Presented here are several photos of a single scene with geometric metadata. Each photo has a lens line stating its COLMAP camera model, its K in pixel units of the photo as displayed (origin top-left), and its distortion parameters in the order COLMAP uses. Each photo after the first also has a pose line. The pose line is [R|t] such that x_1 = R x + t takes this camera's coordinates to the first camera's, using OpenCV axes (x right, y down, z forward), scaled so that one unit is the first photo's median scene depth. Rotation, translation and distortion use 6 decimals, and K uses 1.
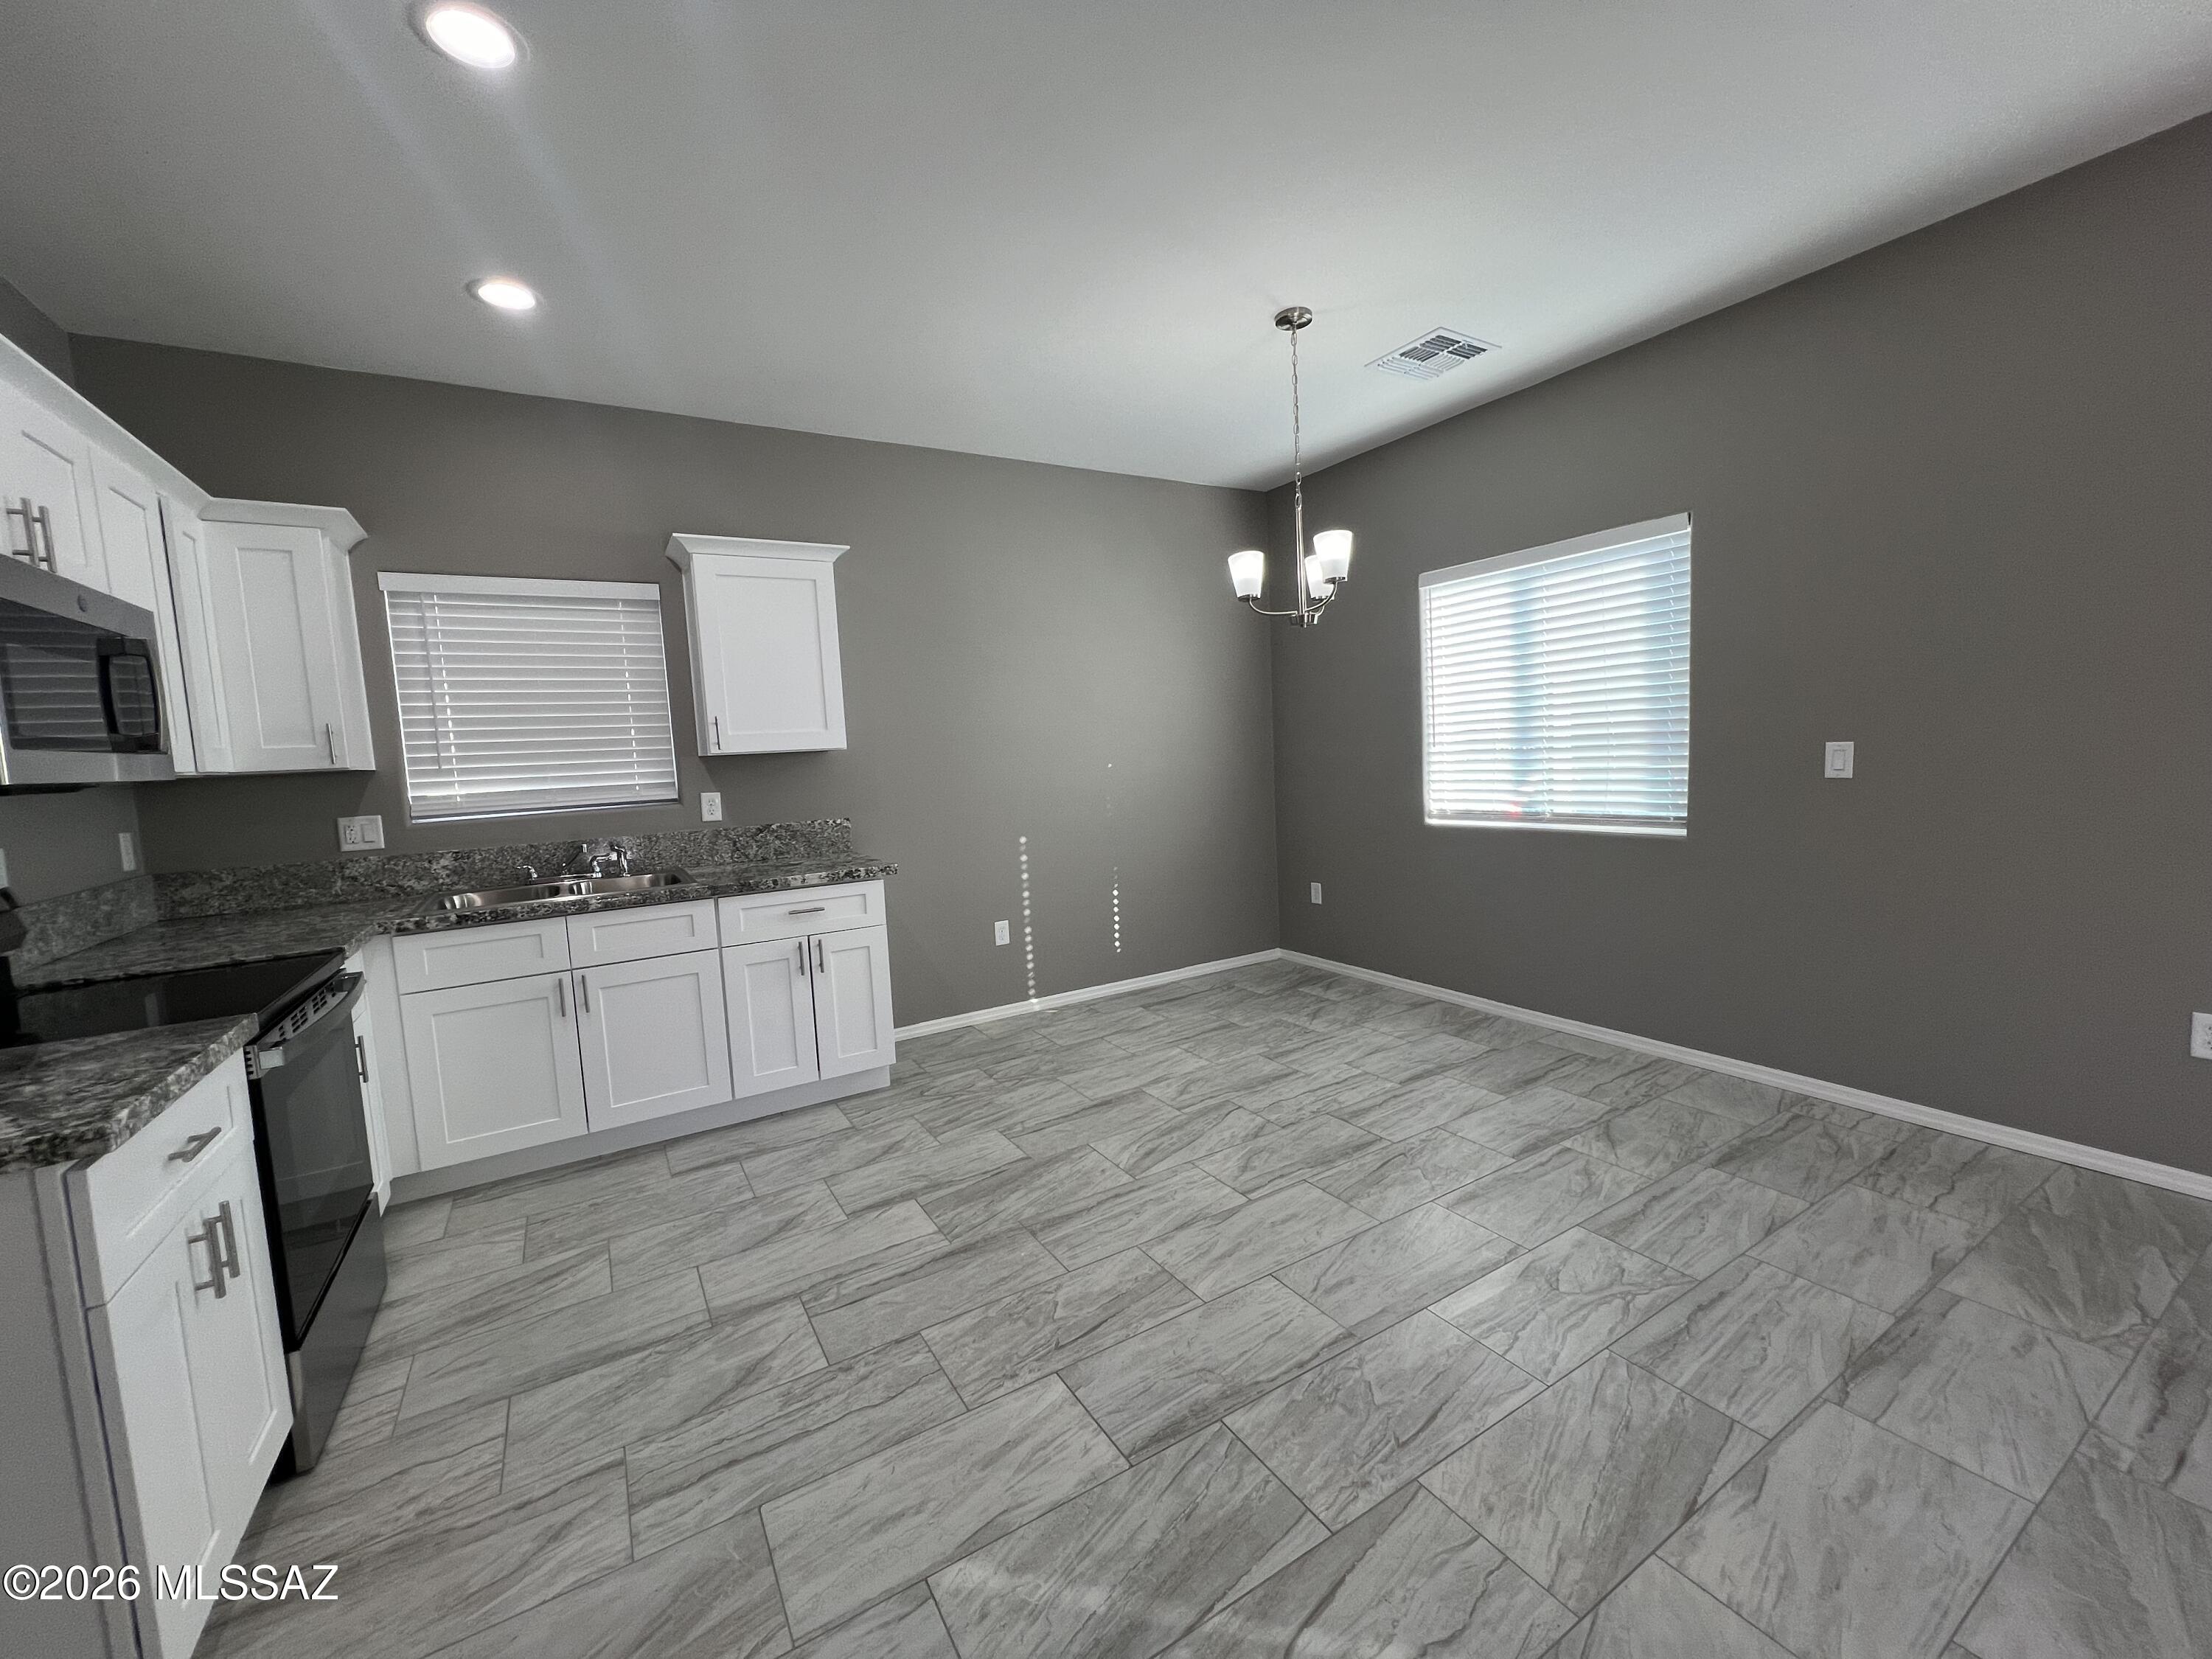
lens RADIAL K [[888.3, 0, 1103.9], [0, 888.3, 828.3], [0, 0, 1]] dist [0.001063, 0.000321]
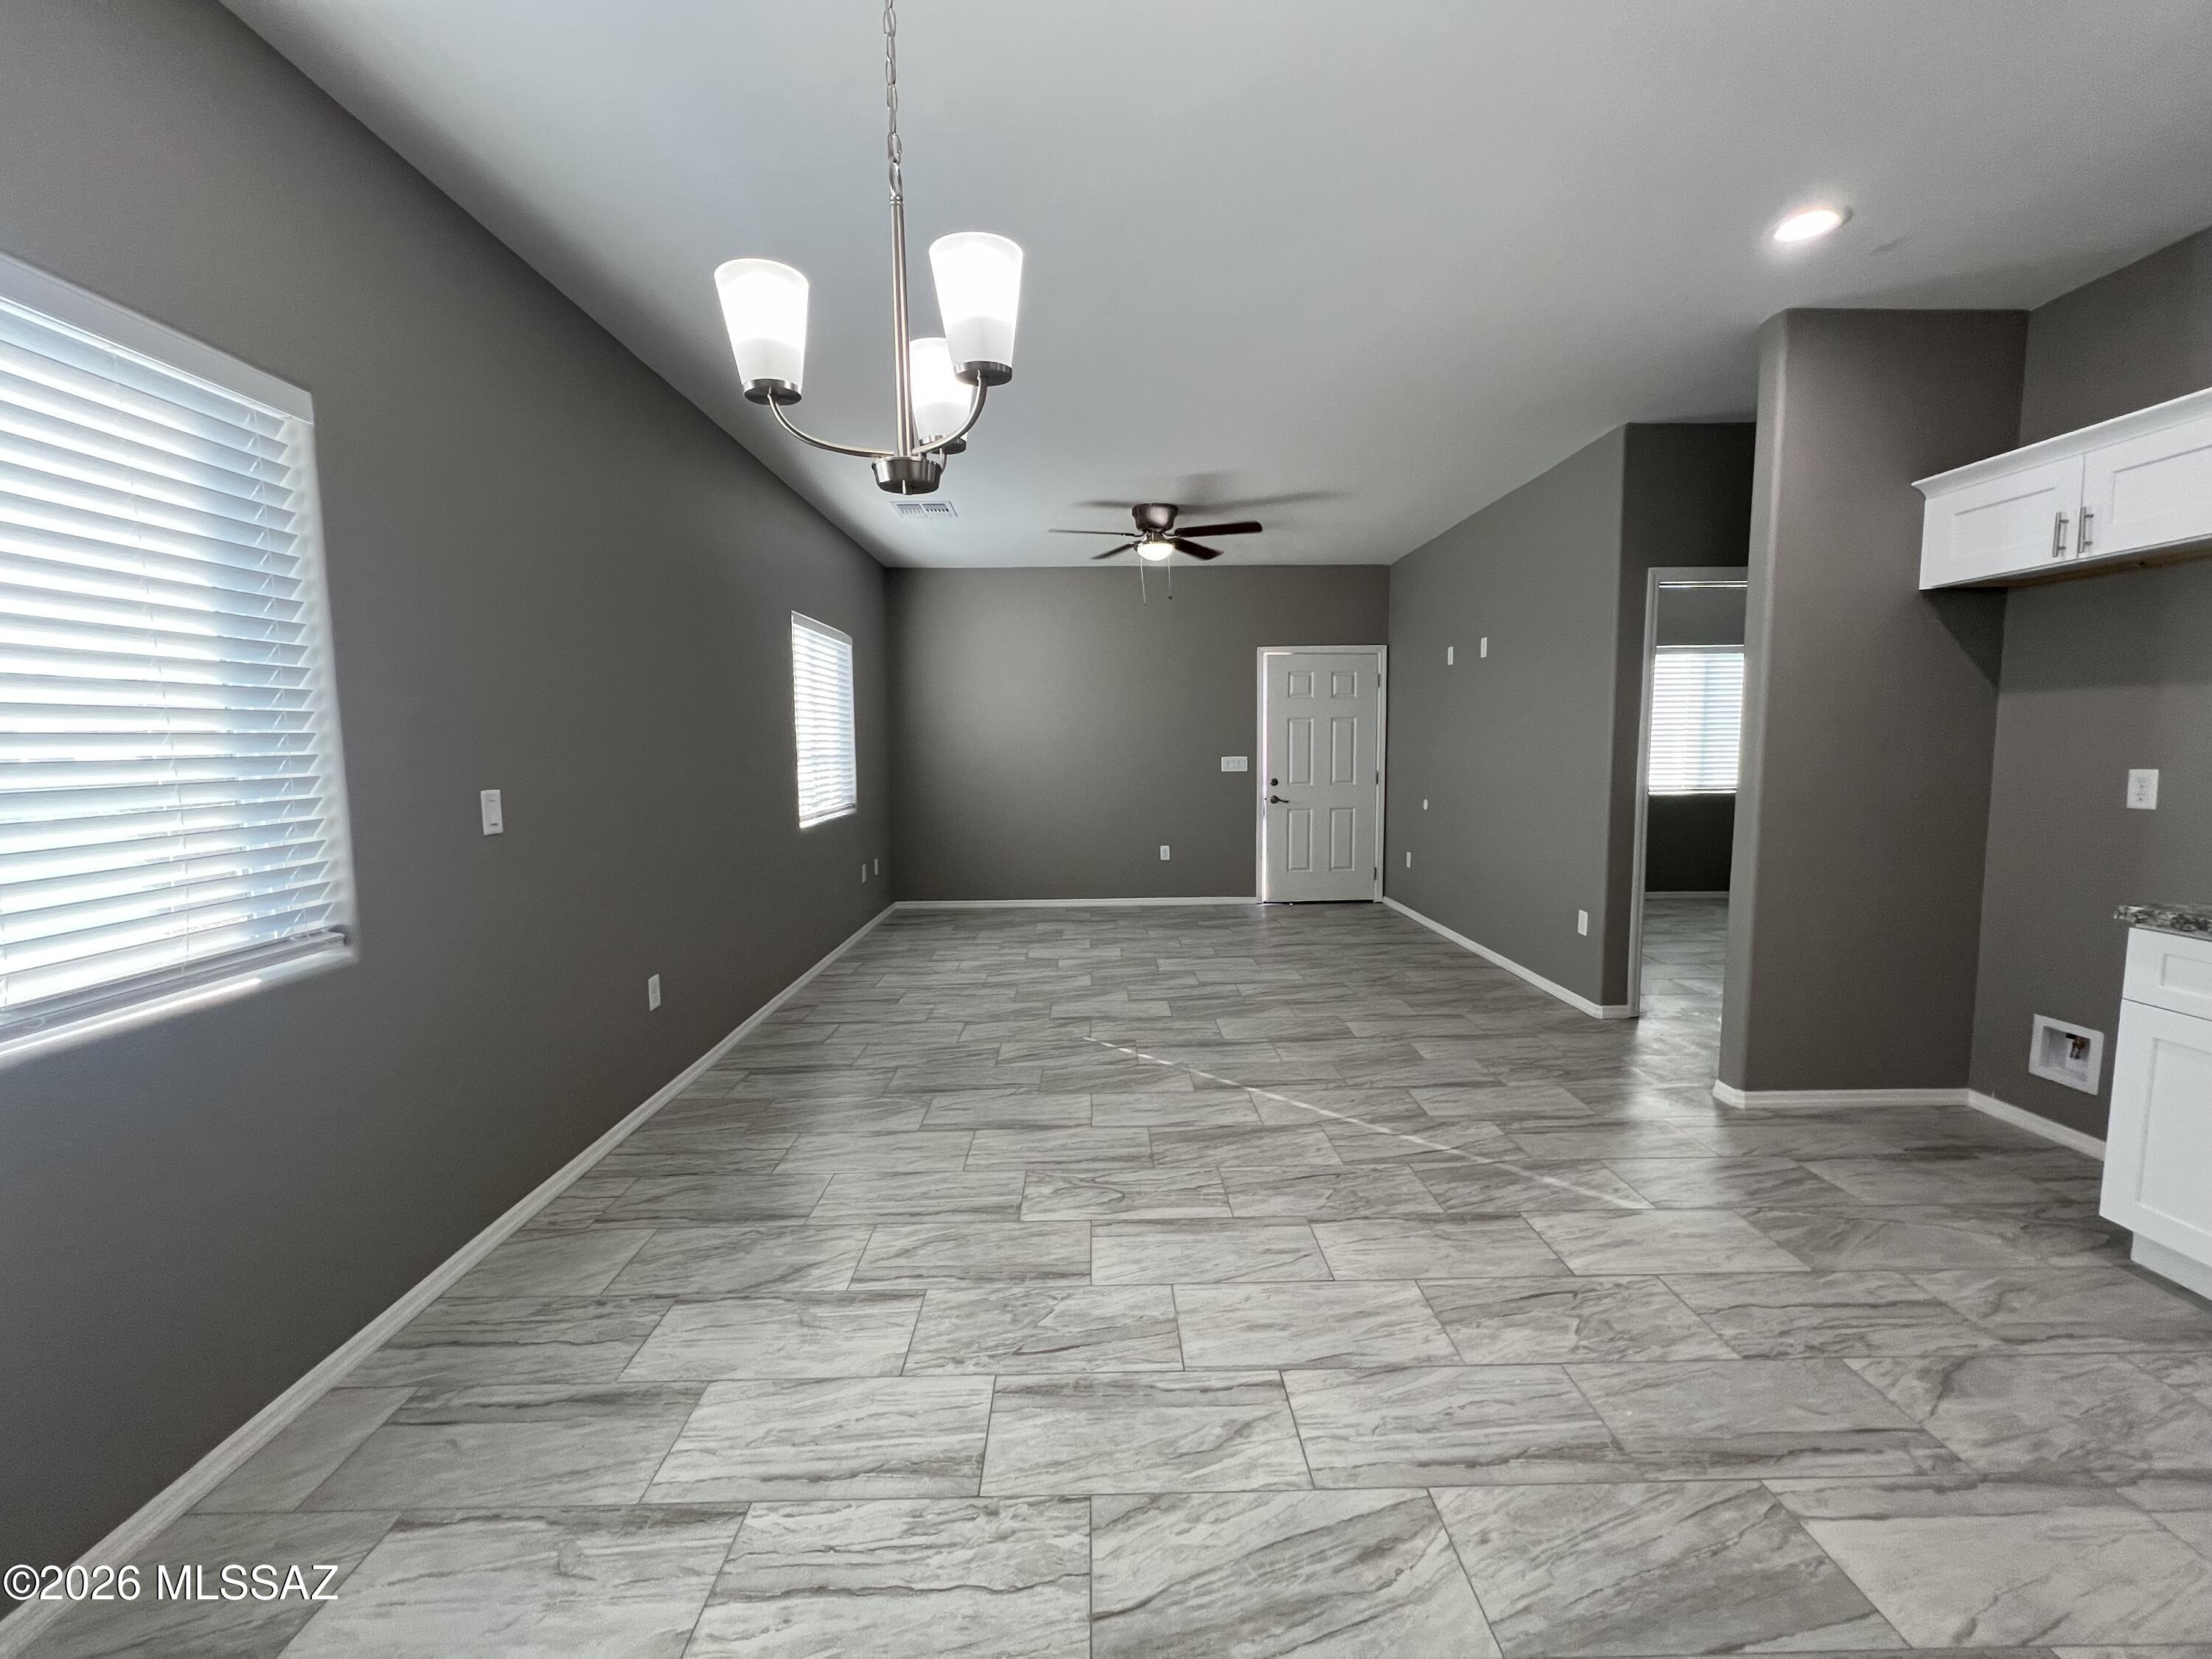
lens RADIAL K [[888.3, 0, 1103.9], [0, 888.3, 828.3], [0, 0, 1]] dist [0.001063, 0.000321]
pose [[-0.862891, 0.008160, 0.505324, -0.075318], [0.096909, 0.983987, 0.149592, -0.133038], [-0.496012, 0.178052, -0.849865, 1.454623]]
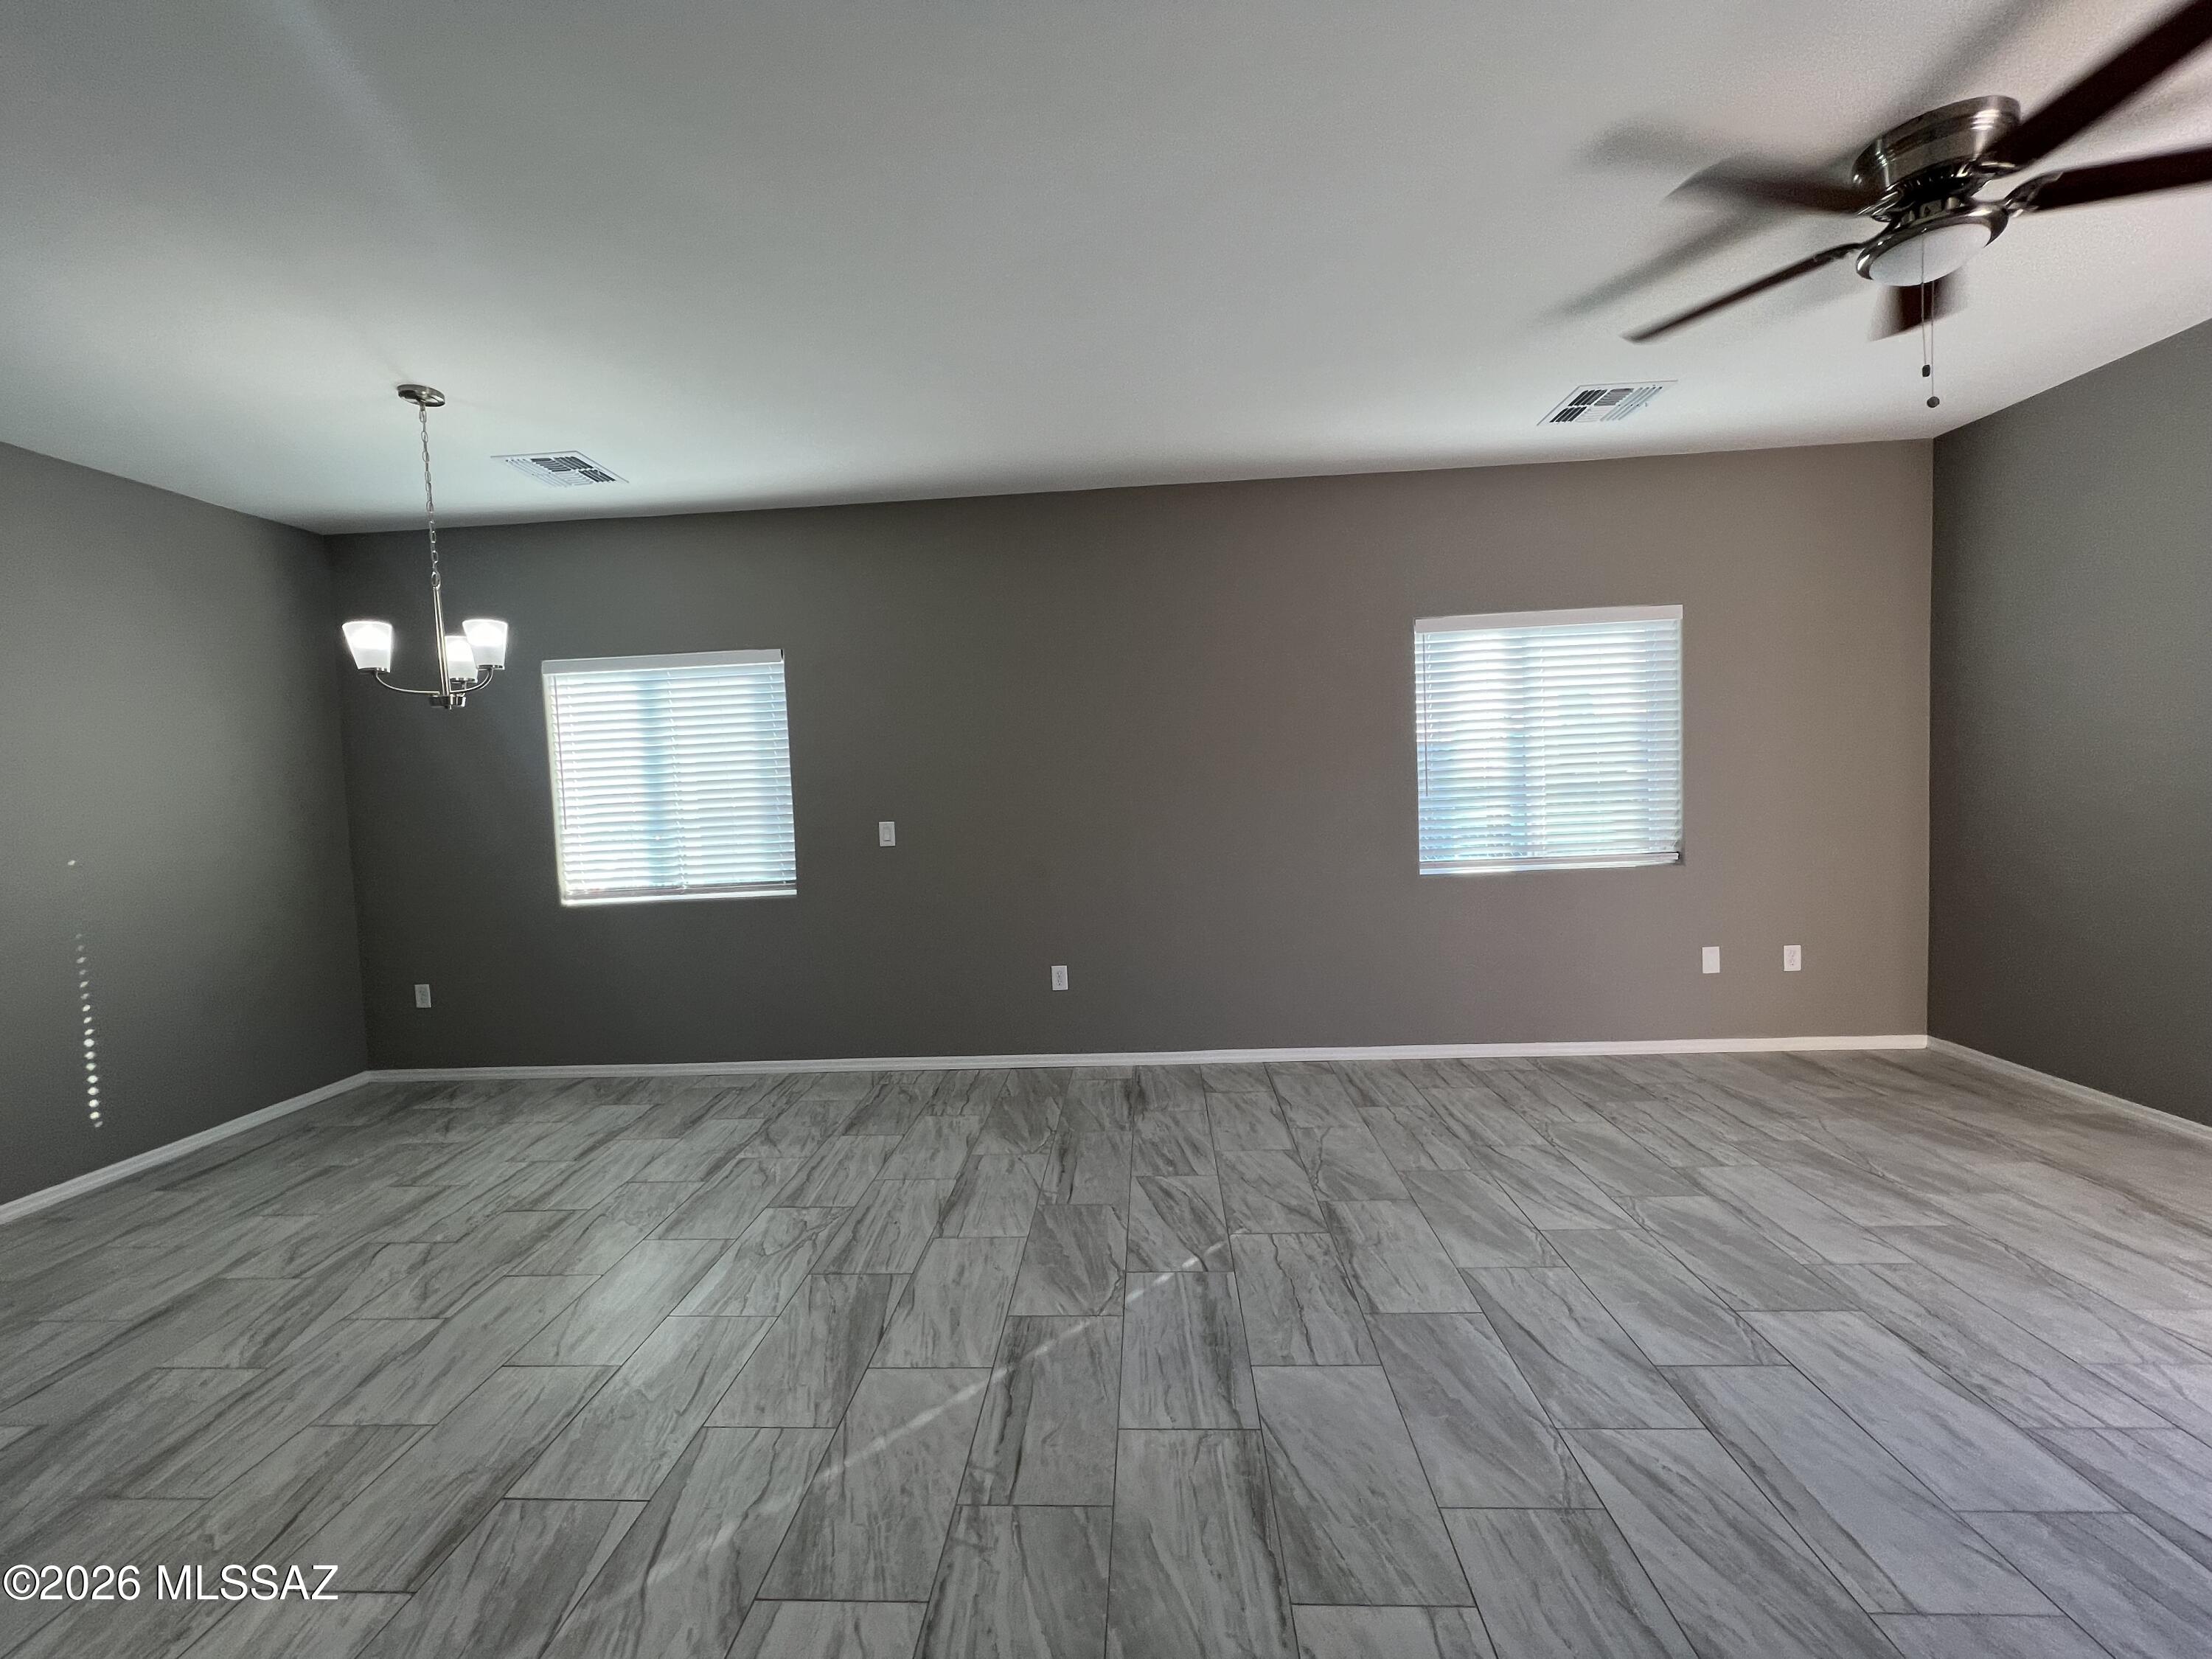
lens RADIAL K [[888.3, 0, 1103.9], [0, 888.3, 828.3], [0, 0, 1]] dist [0.001063, 0.000321]
pose [[0.564939, -0.016399, 0.824970, -0.185058], [0.088601, 0.995228, -0.040890, 0.005632], [-0.820362, 0.096193, 0.563696, -0.124498]]
